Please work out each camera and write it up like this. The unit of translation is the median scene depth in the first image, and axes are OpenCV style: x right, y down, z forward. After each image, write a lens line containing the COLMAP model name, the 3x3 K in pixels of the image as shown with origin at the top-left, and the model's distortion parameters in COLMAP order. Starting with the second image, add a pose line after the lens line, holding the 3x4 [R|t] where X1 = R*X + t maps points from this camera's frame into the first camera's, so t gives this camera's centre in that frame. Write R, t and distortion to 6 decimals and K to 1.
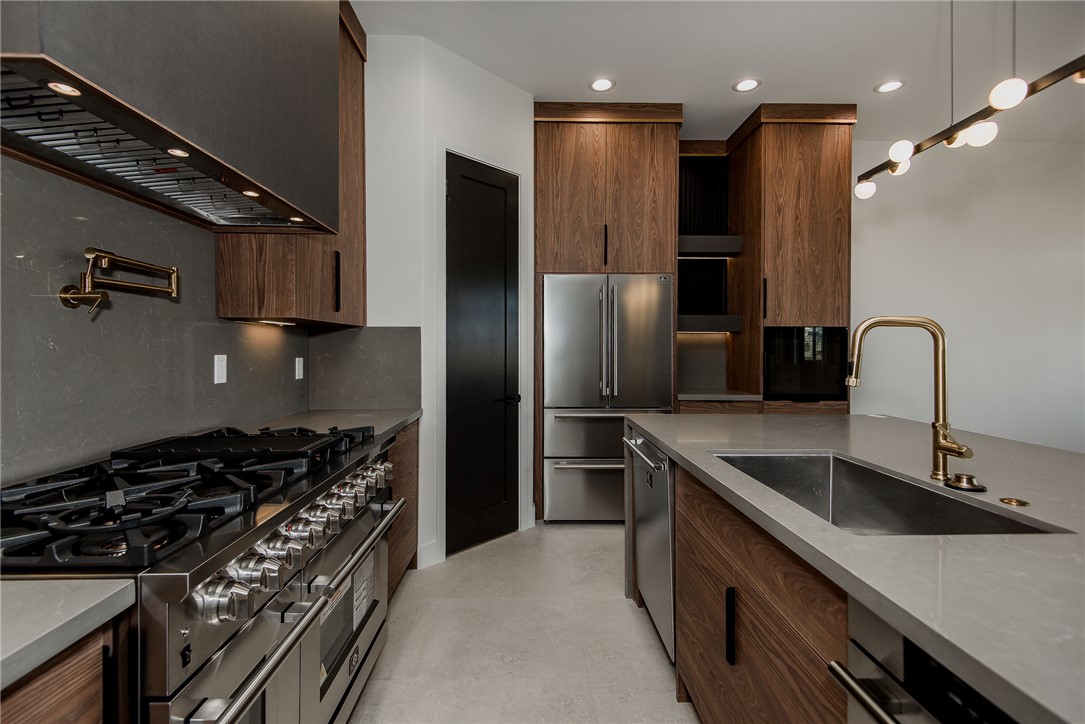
lens RADIAL K [[494.0, 0, 540.4], [0, 494.0, 350.5], [0, 0, 1]] dist [0.000887, -0.000158]
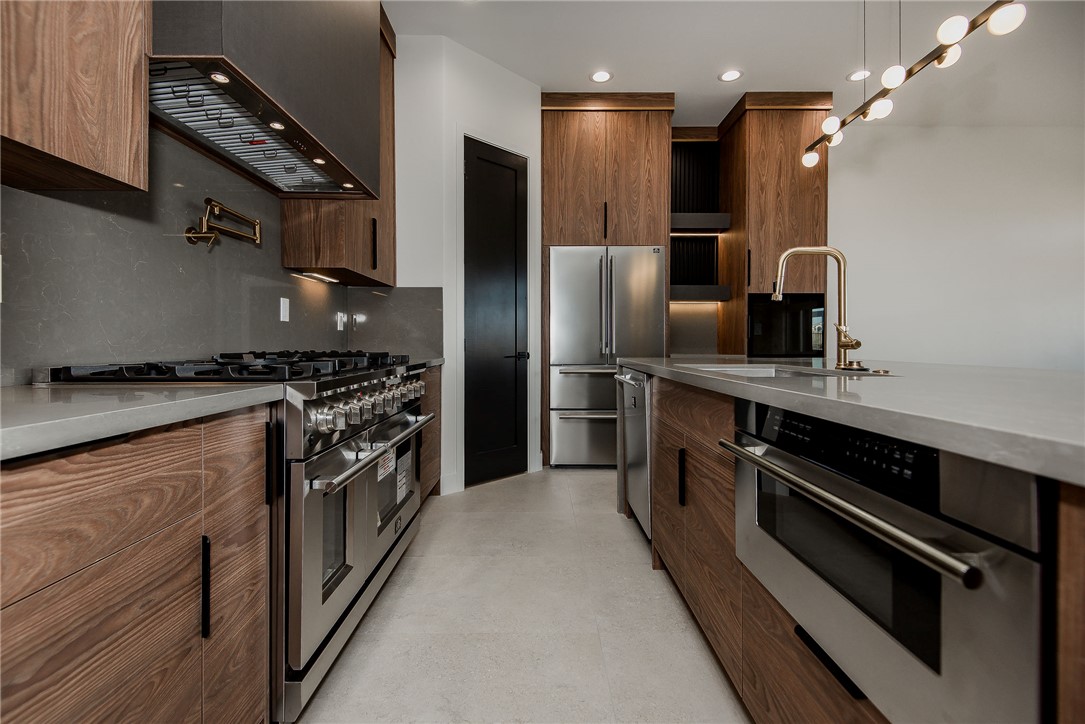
lens RADIAL K [[494.4, 0, 542.8], [0, 494.4, 348.8], [0, 0, 1]] dist [0.001700, 0.000249]
pose [[0.999831, -0.000387, -0.018401, 0.011495], [0.000474, 0.999989, 0.004727, 0.076526], [0.018399, -0.004735, 0.999820, -0.130901]]
